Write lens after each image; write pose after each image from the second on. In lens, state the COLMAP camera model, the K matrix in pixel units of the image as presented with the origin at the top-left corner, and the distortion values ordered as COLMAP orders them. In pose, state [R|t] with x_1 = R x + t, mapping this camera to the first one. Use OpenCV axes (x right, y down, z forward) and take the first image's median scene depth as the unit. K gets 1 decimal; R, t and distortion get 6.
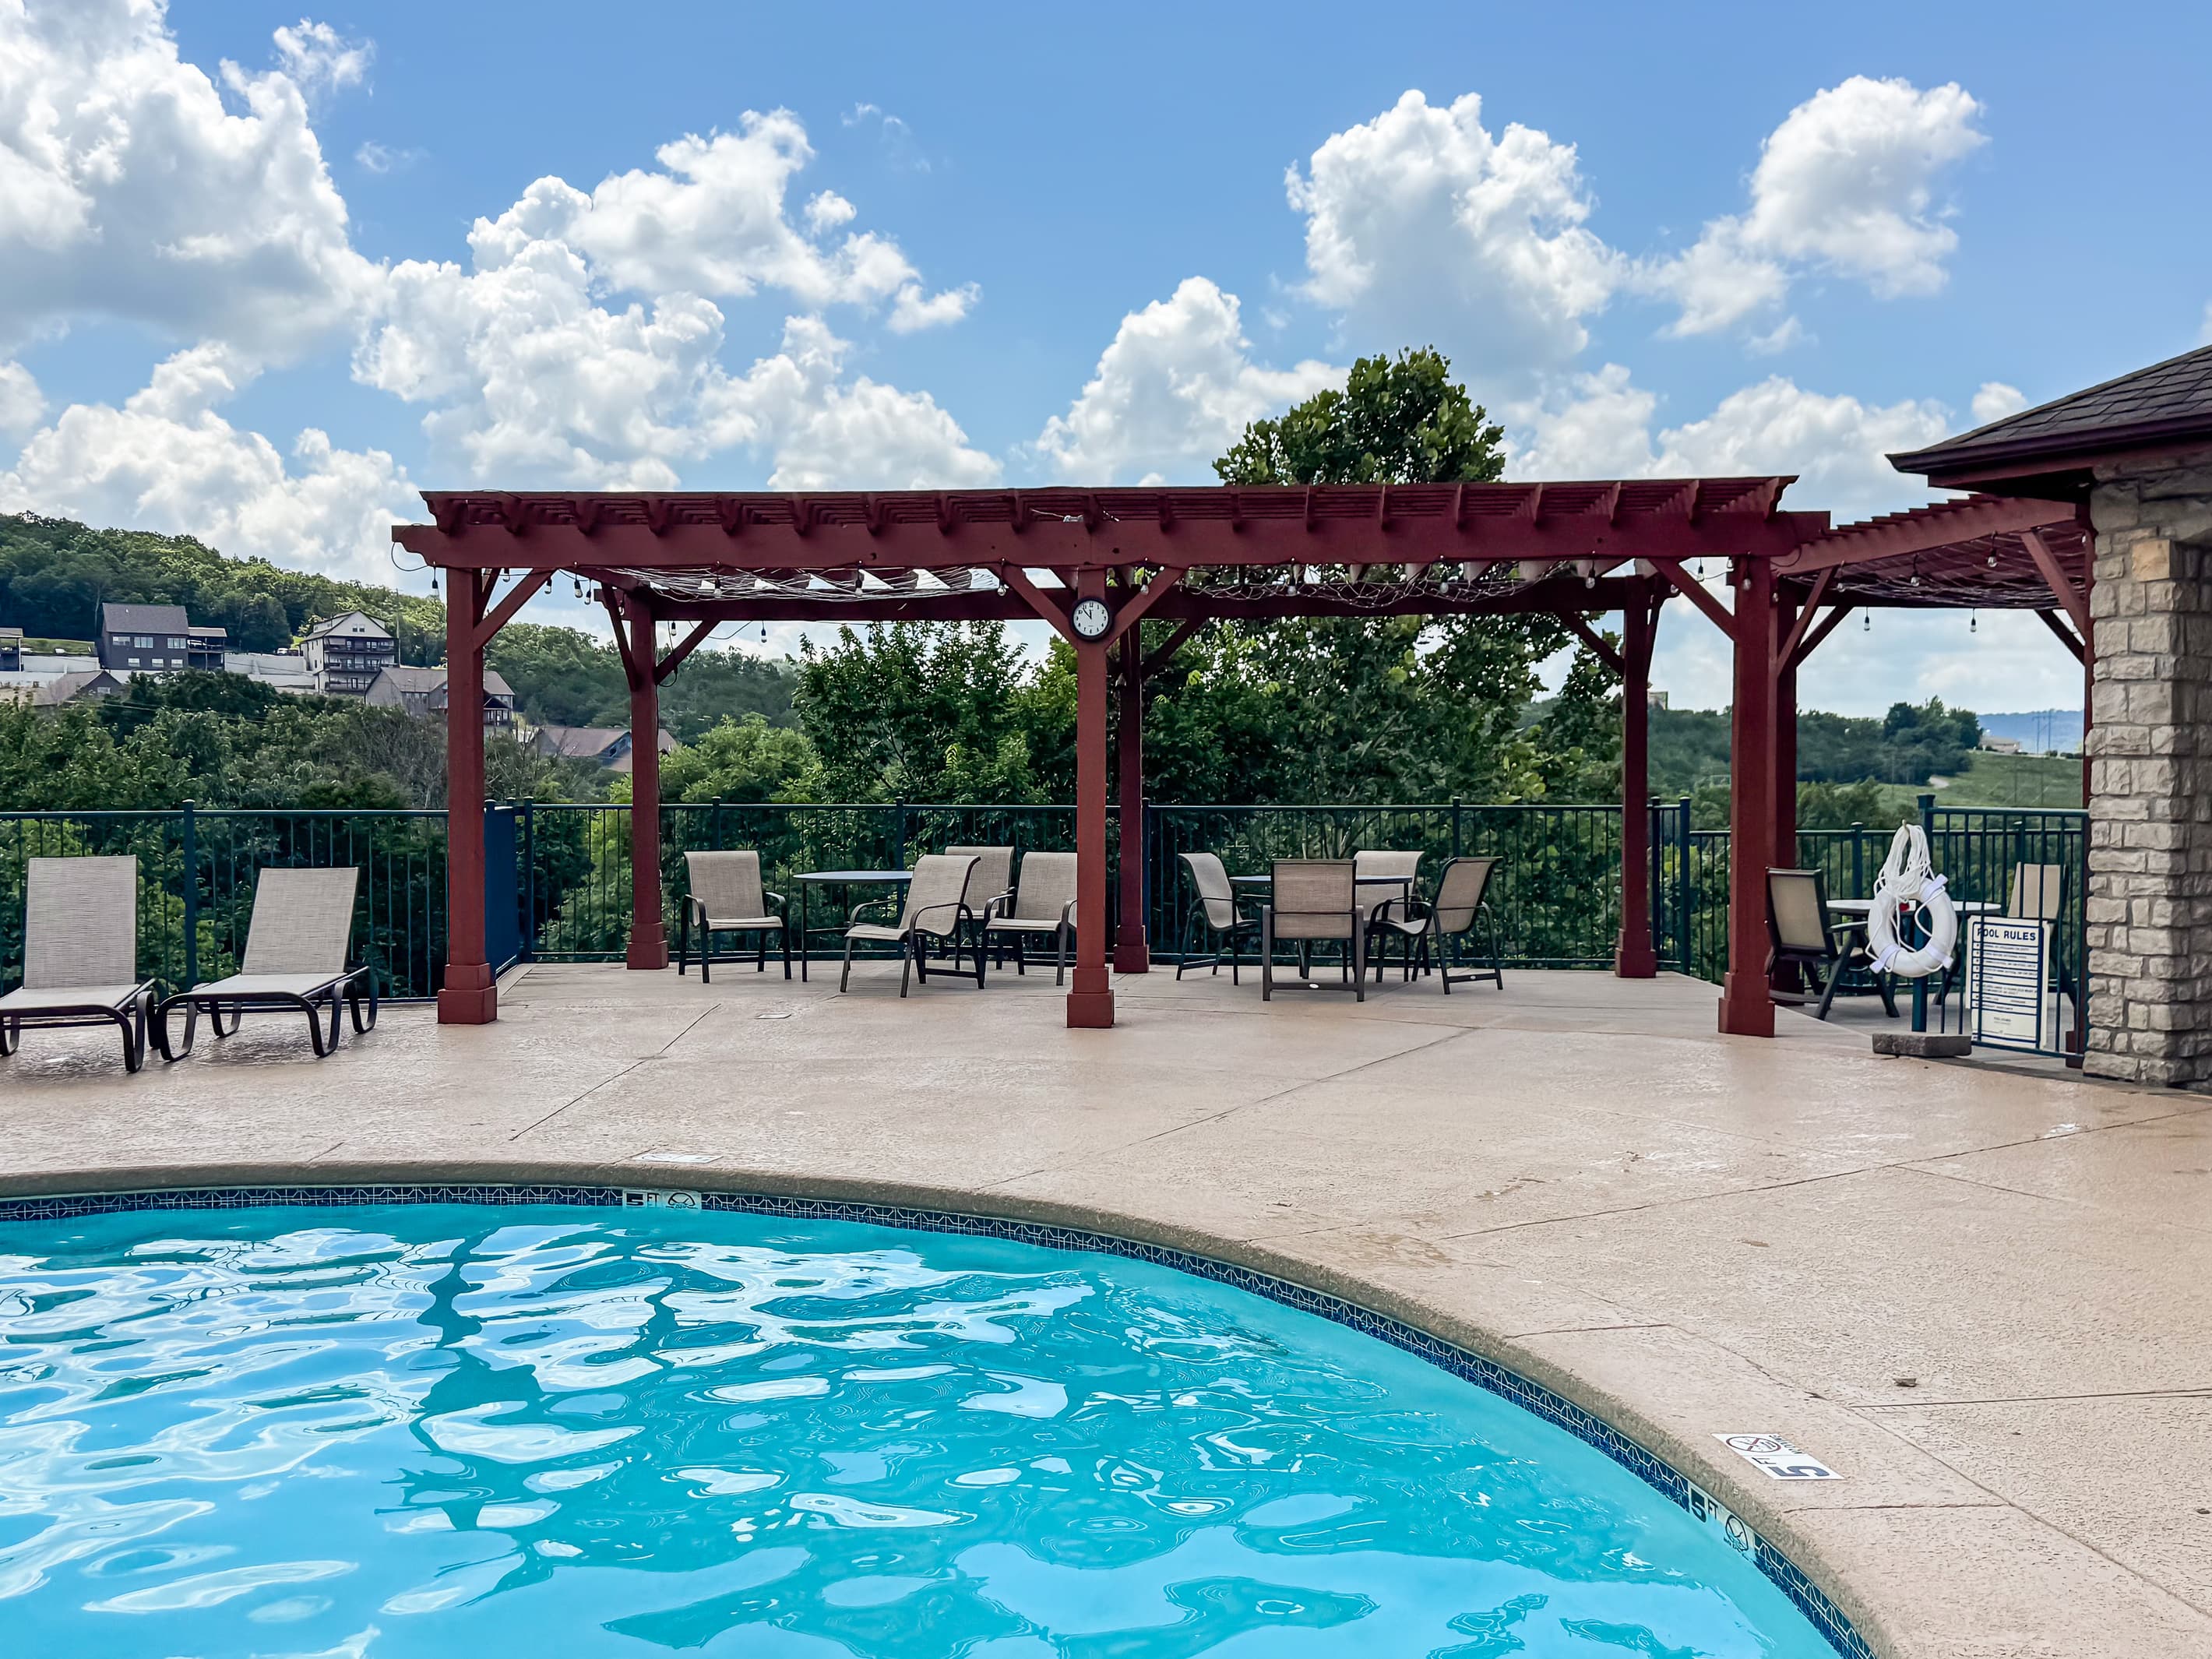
lens RADIAL K [[2129.6, 0, 1085.5], [0, 2129.6, 836.2], [0, 0, 1]] dist [0.046029, 0.000000]
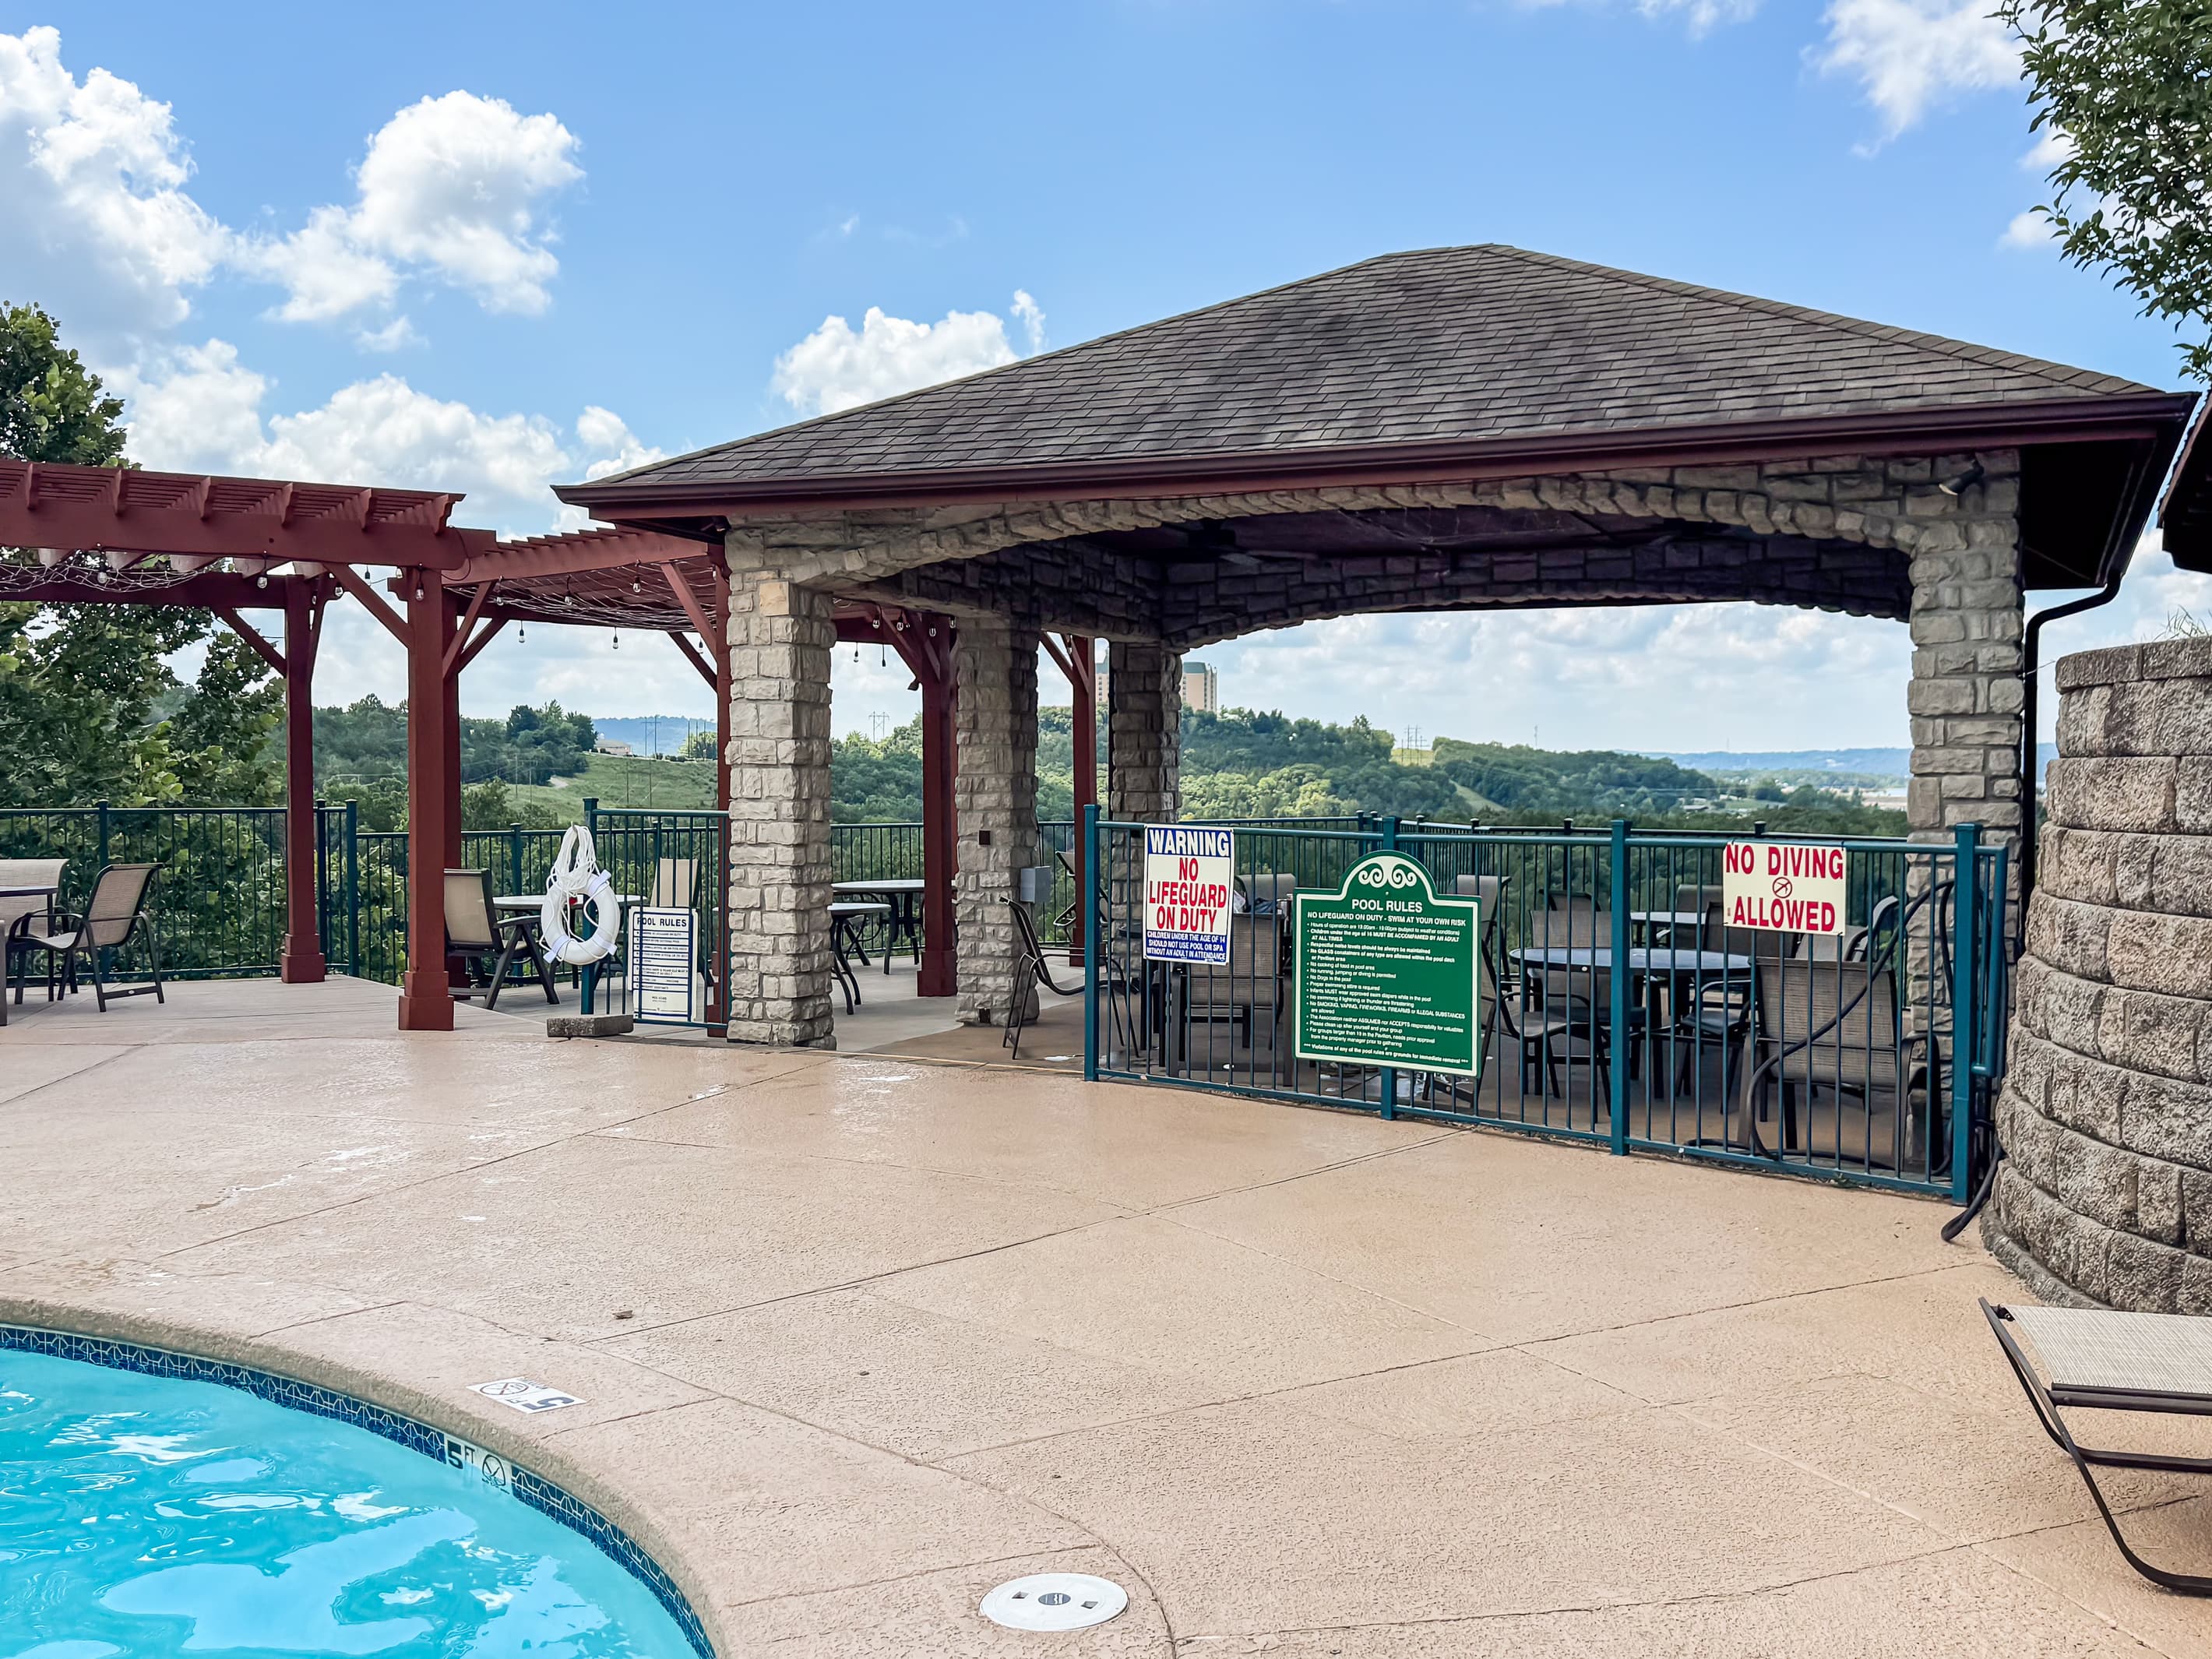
lens RADIAL K [[2129.6, 0, 1121.0], [0, 2129.6, 805.6], [0, 0, 1]] dist [0.046029, 0.000000]
pose [[0.802734, -0.006693, 0.596299, -0.036630], [0.014793, 0.999853, -0.008692, -0.001594], [-0.596153, 0.015798, 0.802715, -0.033544]]
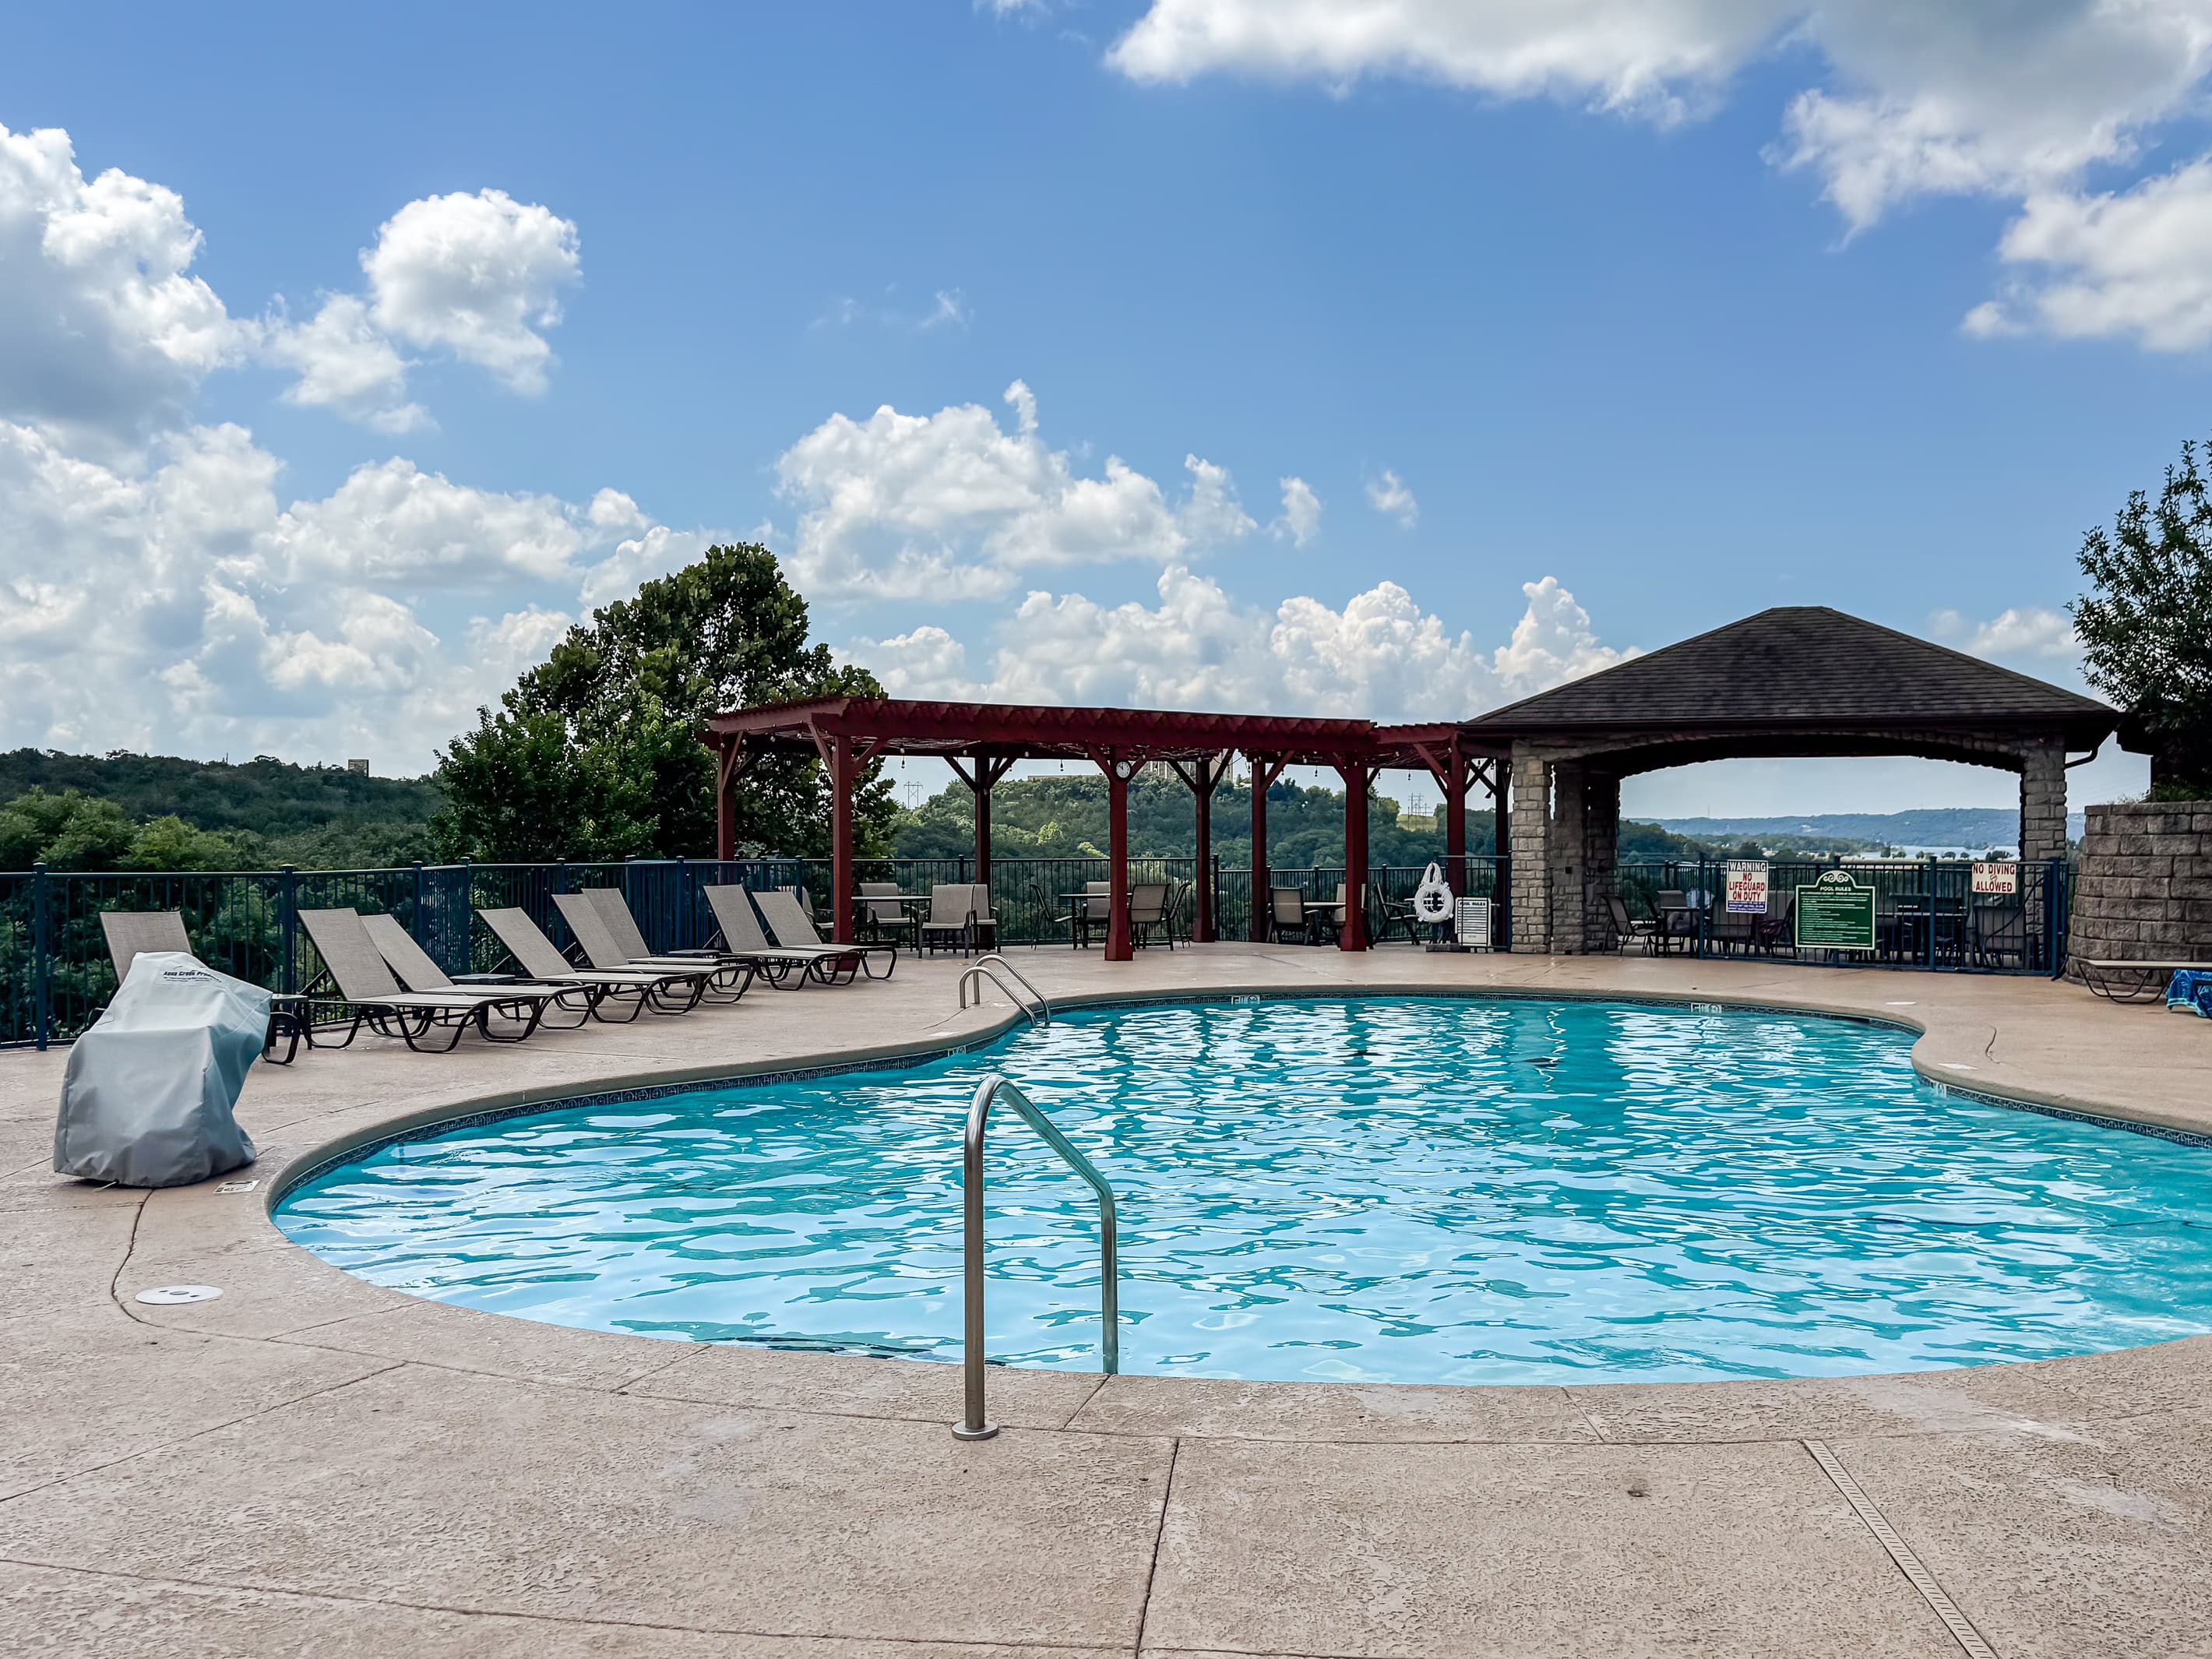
lens RADIAL K [[2129.6, 0, 1085.6], [0, 2129.6, 825.7], [0, 0, 1]] dist [0.046029, 0.000000]
pose [[0.799594, 0.004371, 0.600525, -1.262056], [0.017023, 0.999407, -0.029940, 0.016501], [-0.600300, 0.034163, 0.799045, -0.667590]]
